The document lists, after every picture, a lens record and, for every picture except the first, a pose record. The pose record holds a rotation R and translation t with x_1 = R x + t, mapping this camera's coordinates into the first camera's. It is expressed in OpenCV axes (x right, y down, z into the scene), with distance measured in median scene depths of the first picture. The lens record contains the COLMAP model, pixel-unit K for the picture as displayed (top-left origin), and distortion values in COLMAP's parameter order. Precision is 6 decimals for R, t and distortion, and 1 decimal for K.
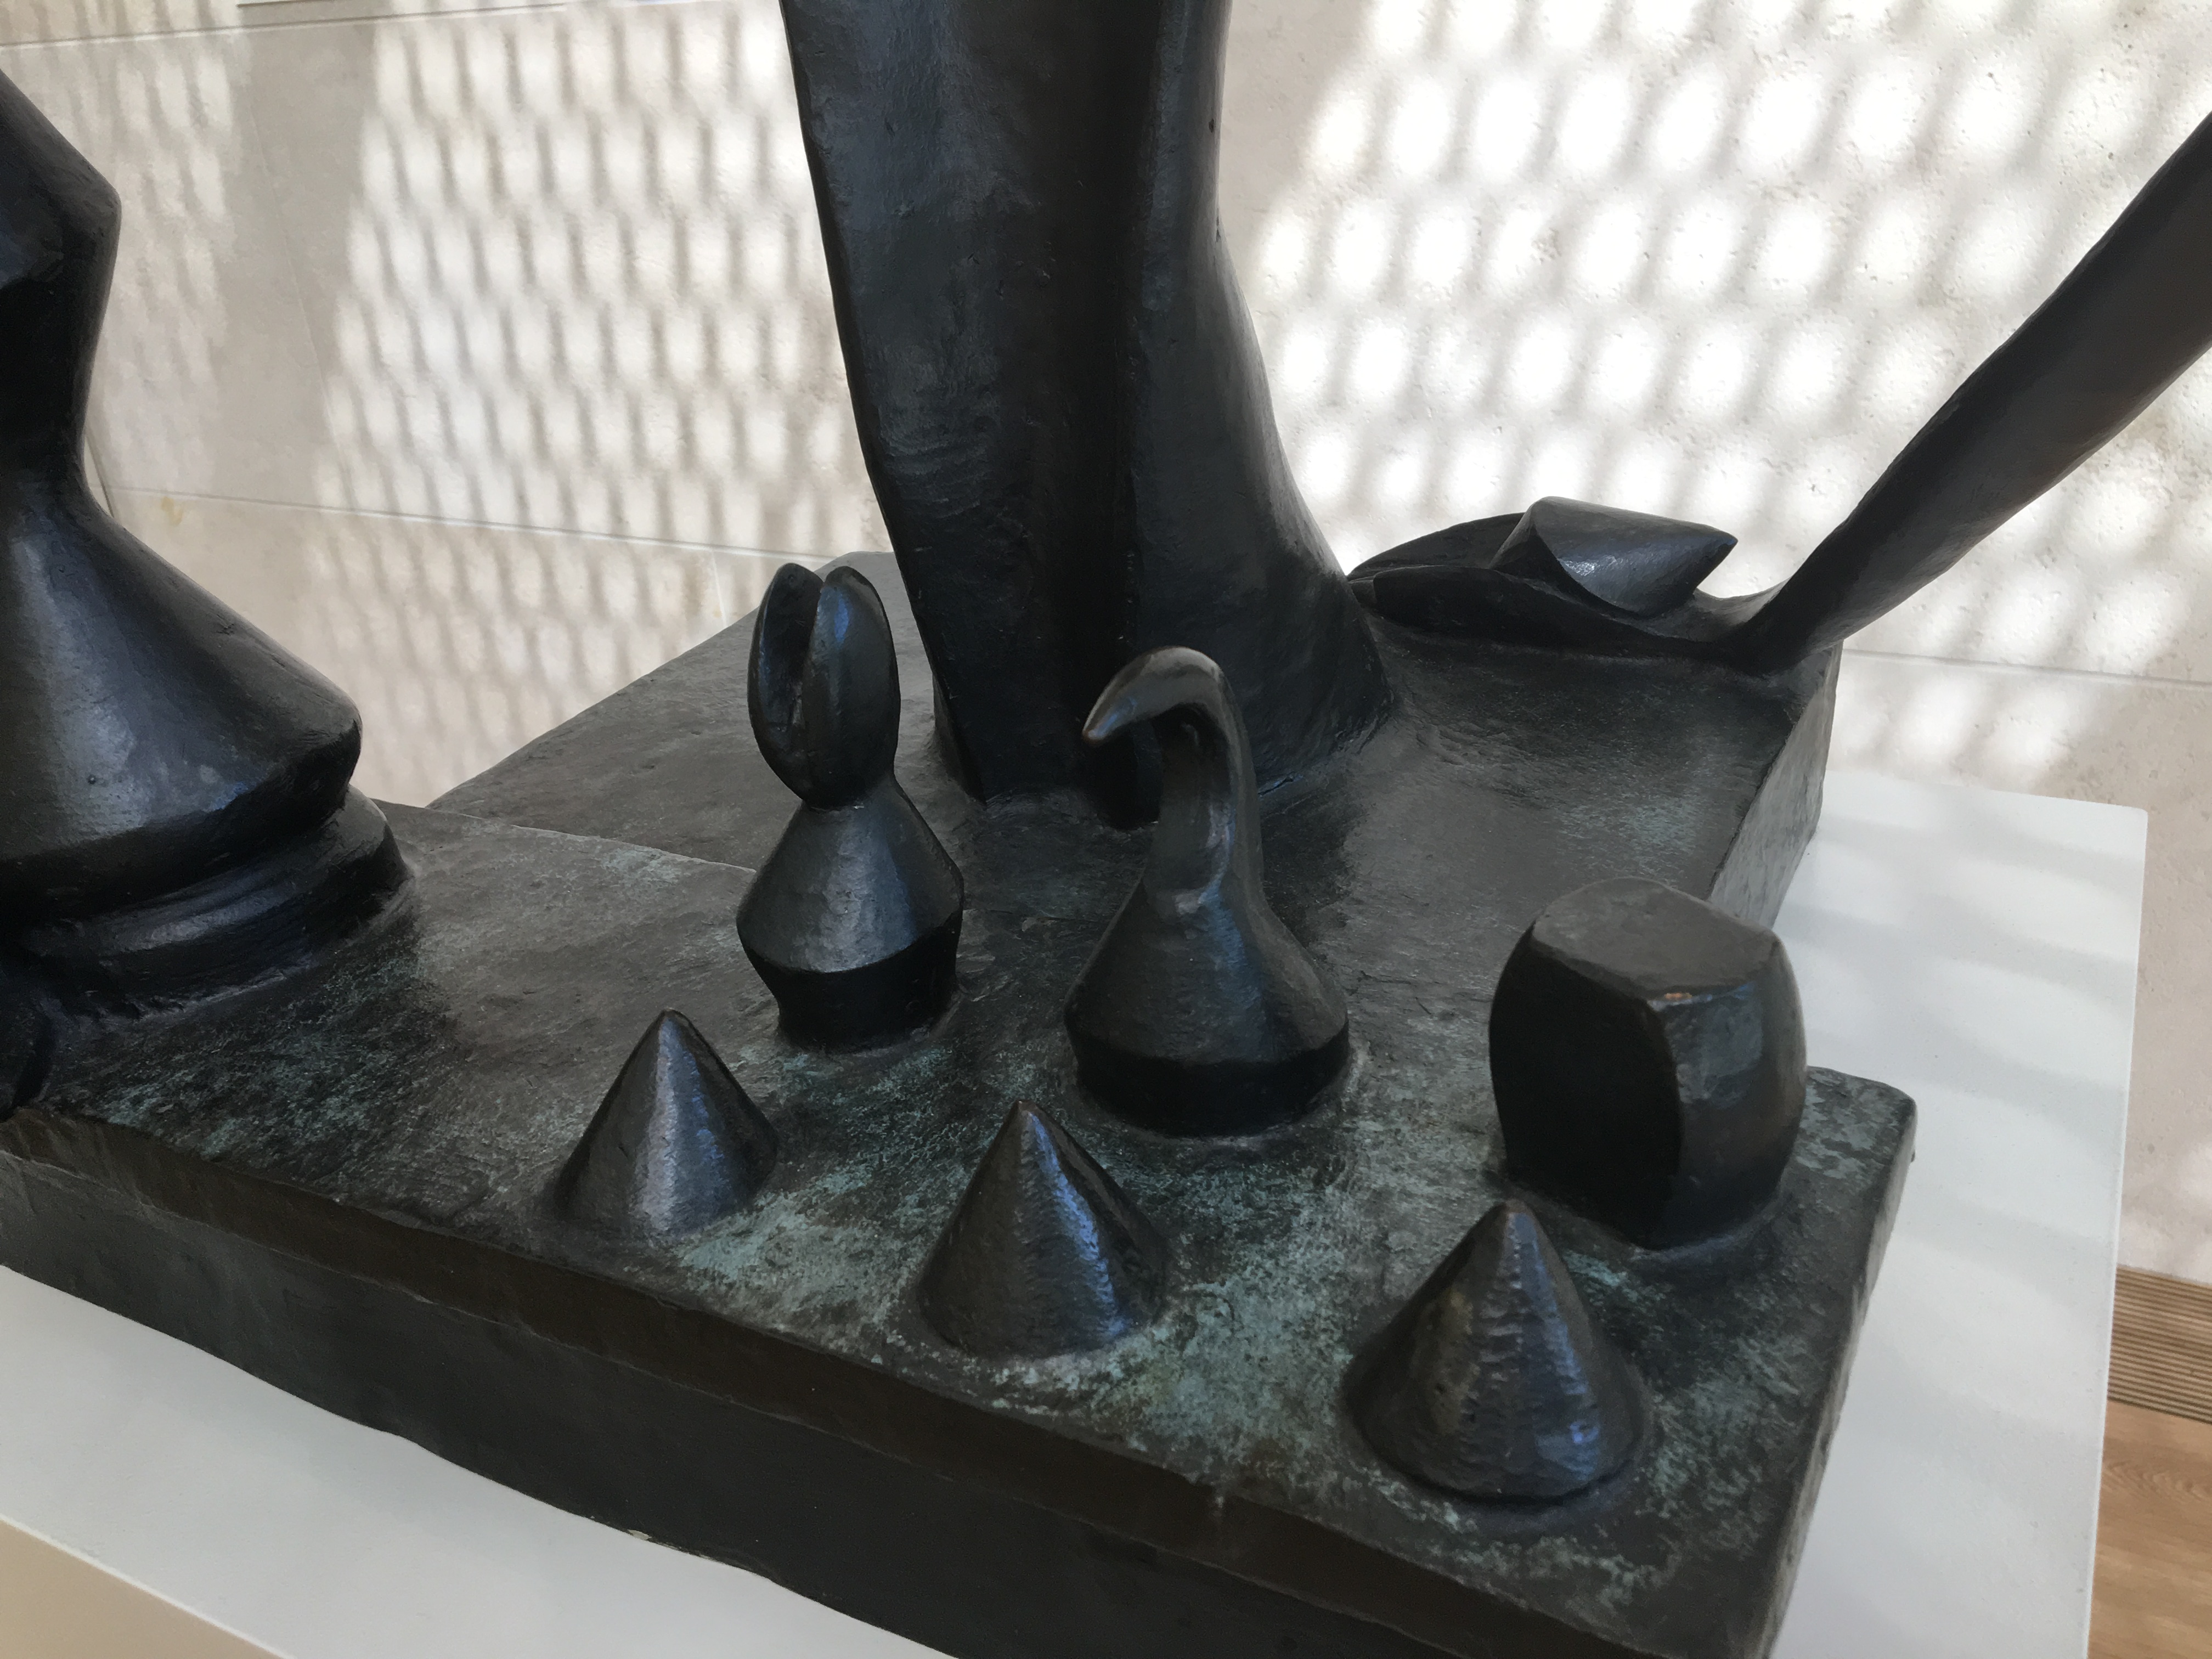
lens RADIAL K [[1845.8, 0, 1098.9], [0, 1845.8, 827.9], [0, 0, 1]] dist [0.035313, -0.027158]
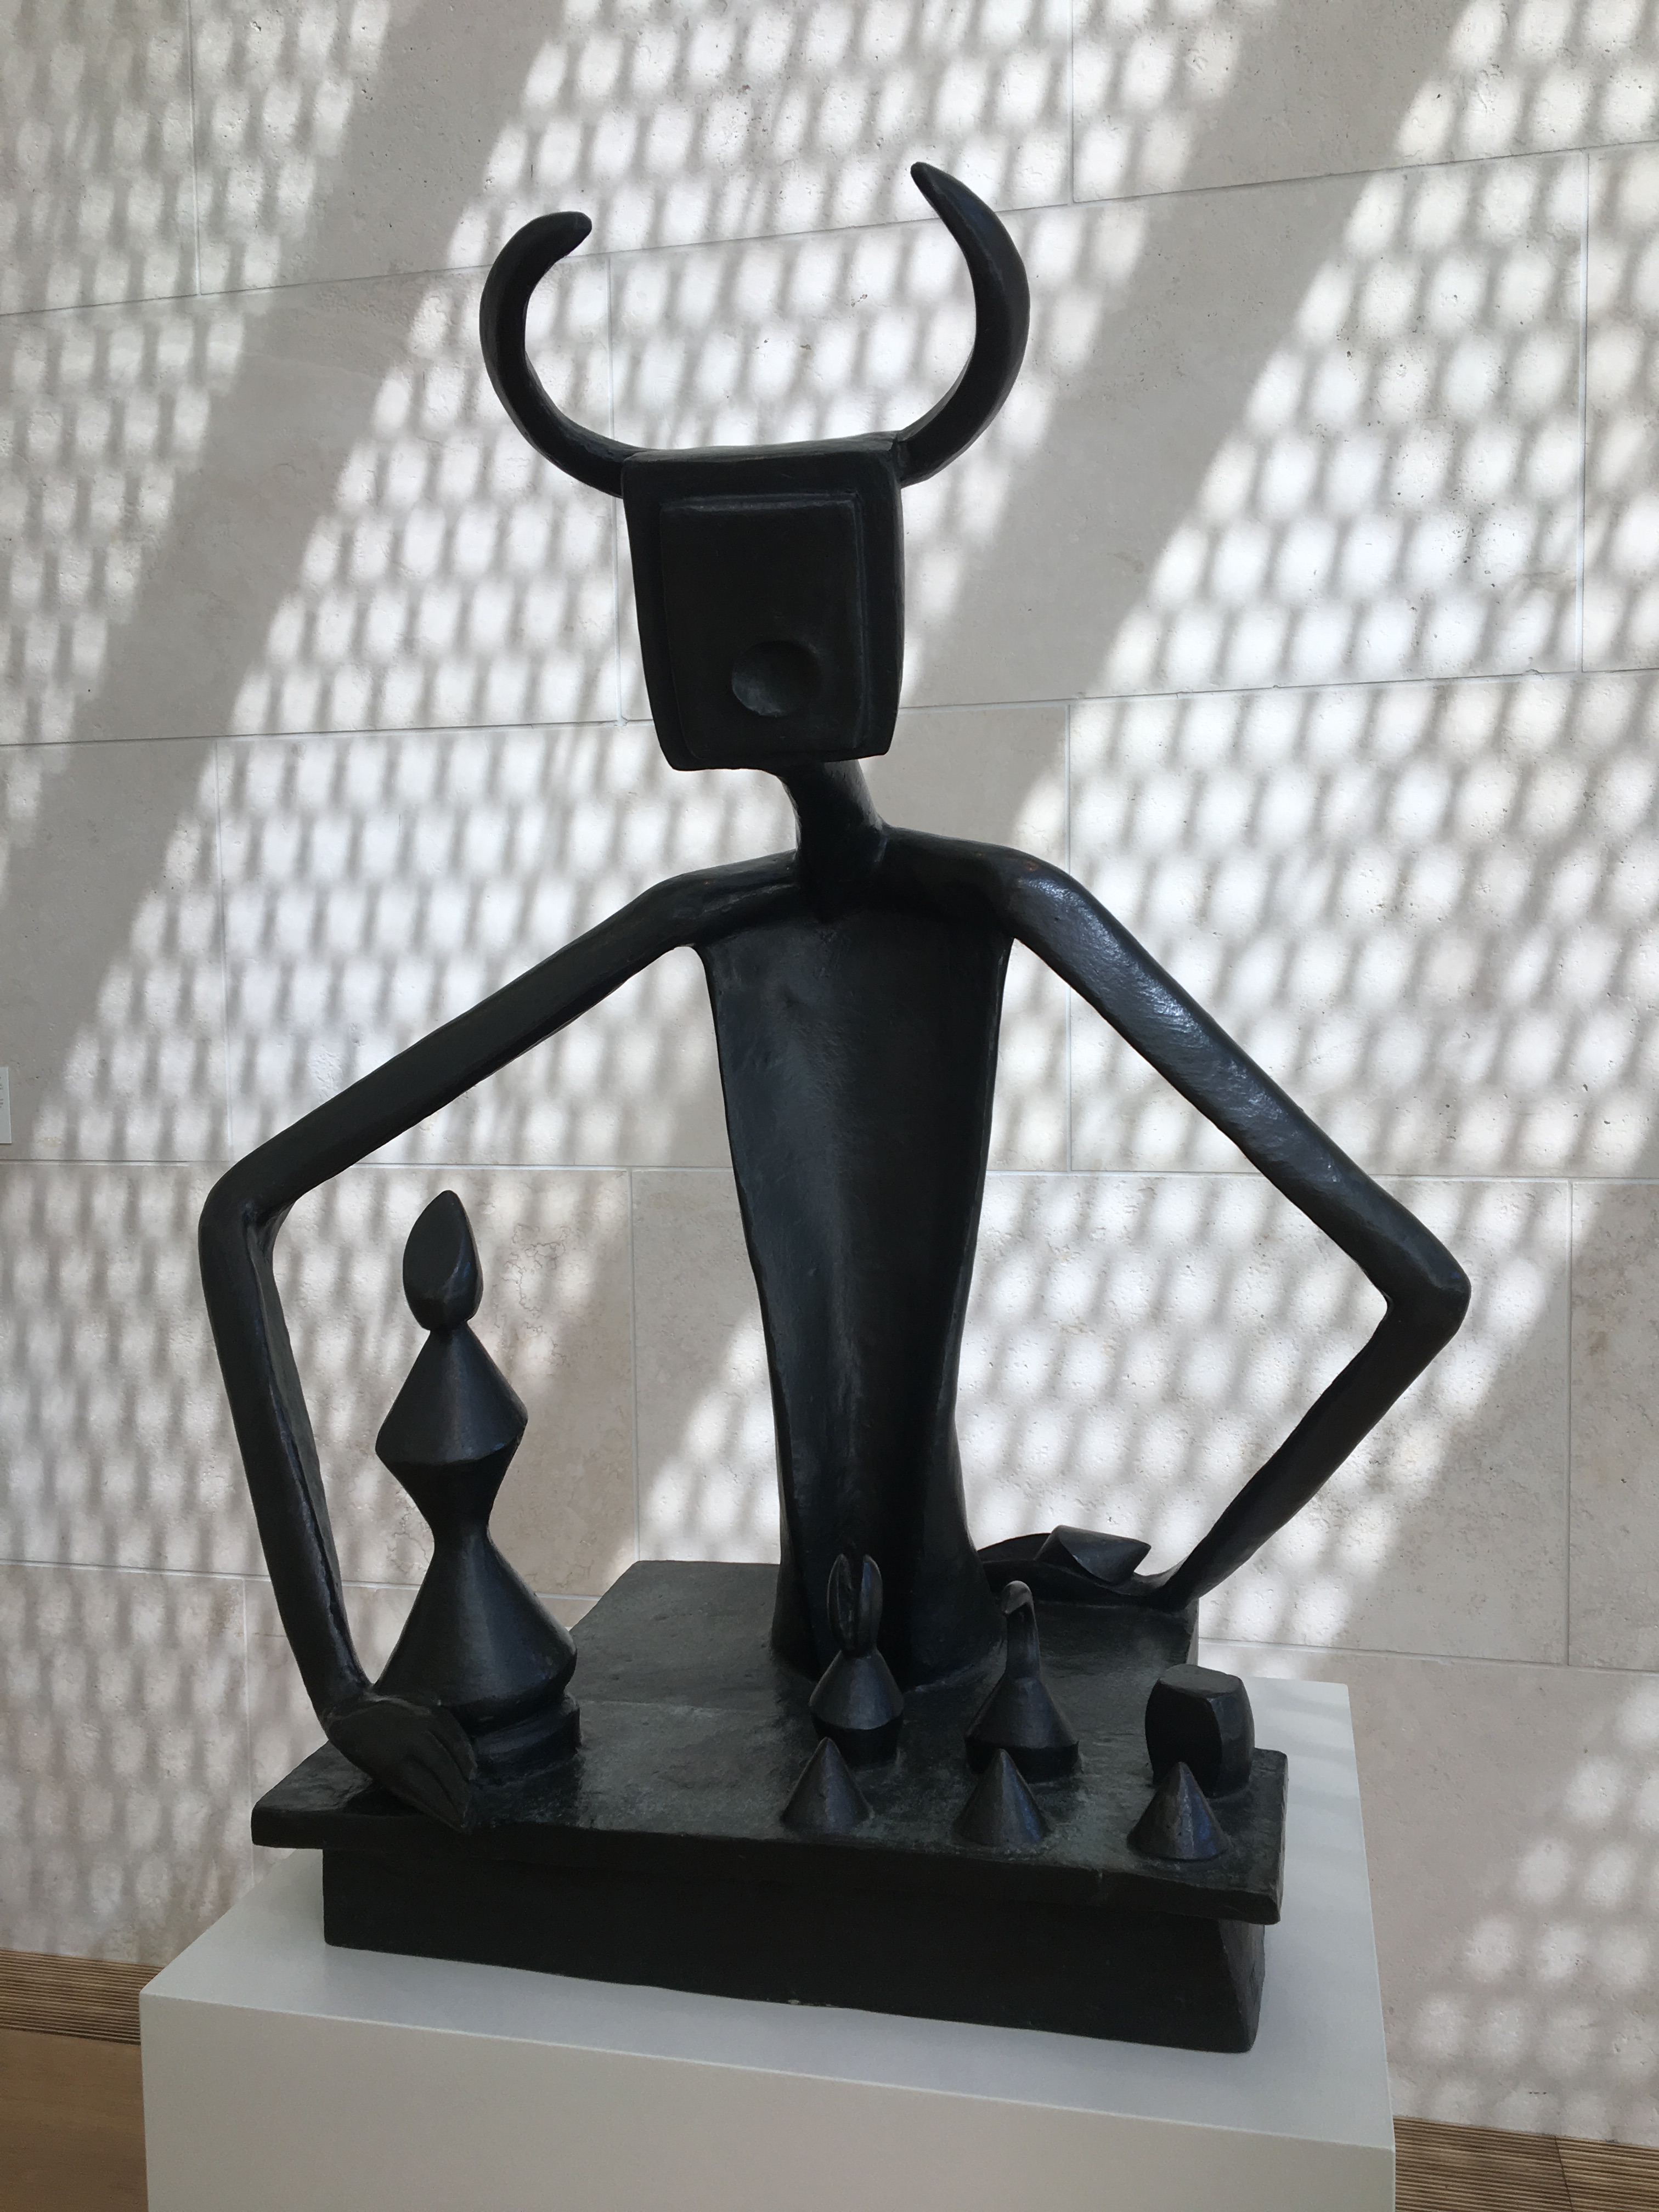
lens RADIAL K [[1845.8, 0, 833.2], [0, 1845.8, 1103.6], [0, 0, 1]] dist [0.035313, -0.027158]
pose [[0.965615, 0.049675, 0.255186, -0.549057], [0.054629, 0.920890, -0.385976, 0.167999], [-0.254171, 0.386645, 0.886511, -0.933933]]
